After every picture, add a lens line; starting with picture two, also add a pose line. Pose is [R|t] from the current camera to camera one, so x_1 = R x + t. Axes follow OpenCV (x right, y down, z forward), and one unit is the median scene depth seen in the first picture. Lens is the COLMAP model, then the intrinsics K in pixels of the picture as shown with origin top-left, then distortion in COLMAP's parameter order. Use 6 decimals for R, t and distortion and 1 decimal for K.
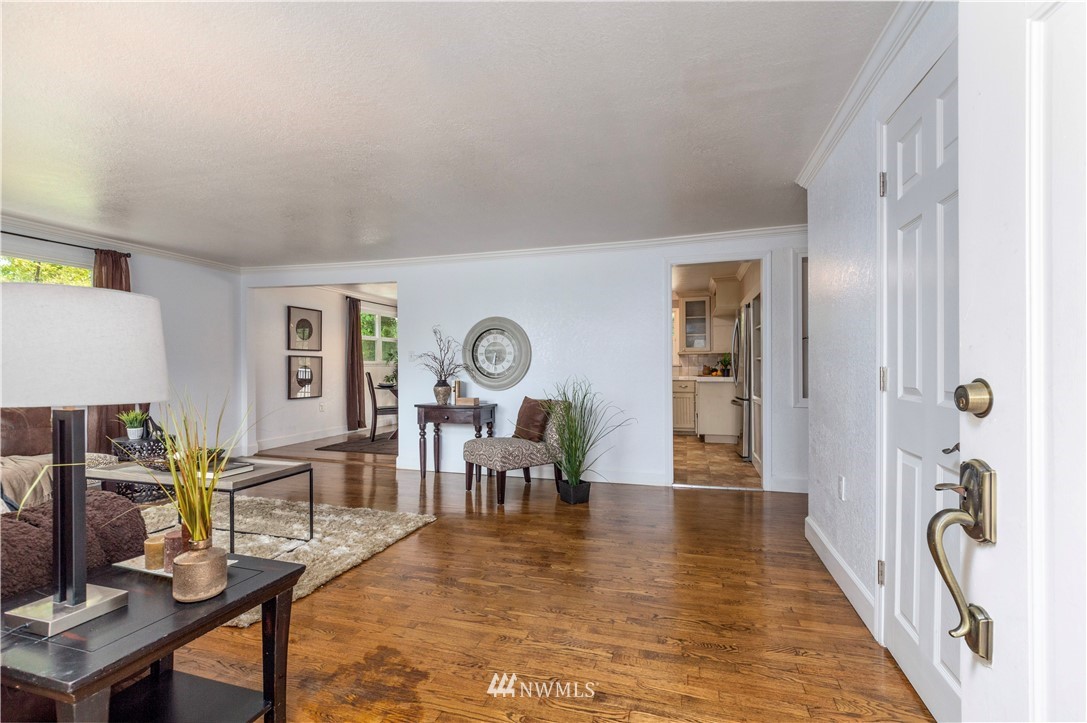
lens RADIAL K [[488.8, 0, 545.3], [0, 488.8, 366.5], [0, 0, 1]] dist [0.003667, 0.001232]
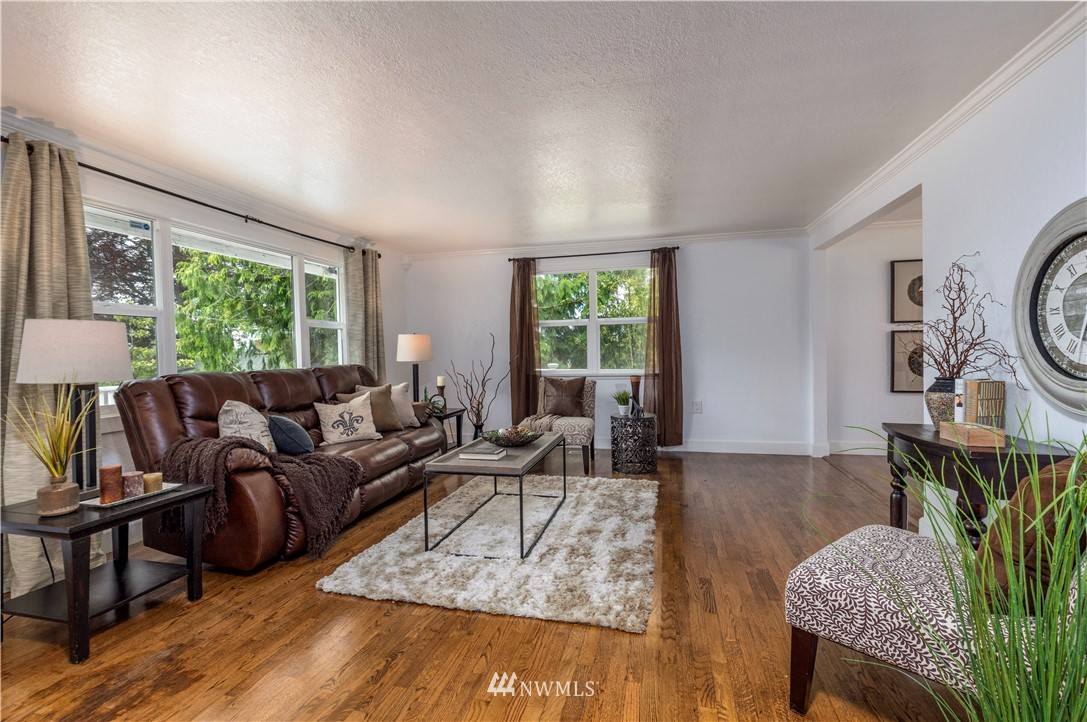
lens RADIAL K [[488.8, 0, 543.8], [0, 488.8, 358.9], [0, 0, 1]] dist [0.003667, 0.001232]
pose [[0.045690, 0.016651, -0.998817, 0.215631], [0.014144, 0.999750, 0.017314, -0.001796], [0.998856, -0.014918, 0.045443, 0.607639]]
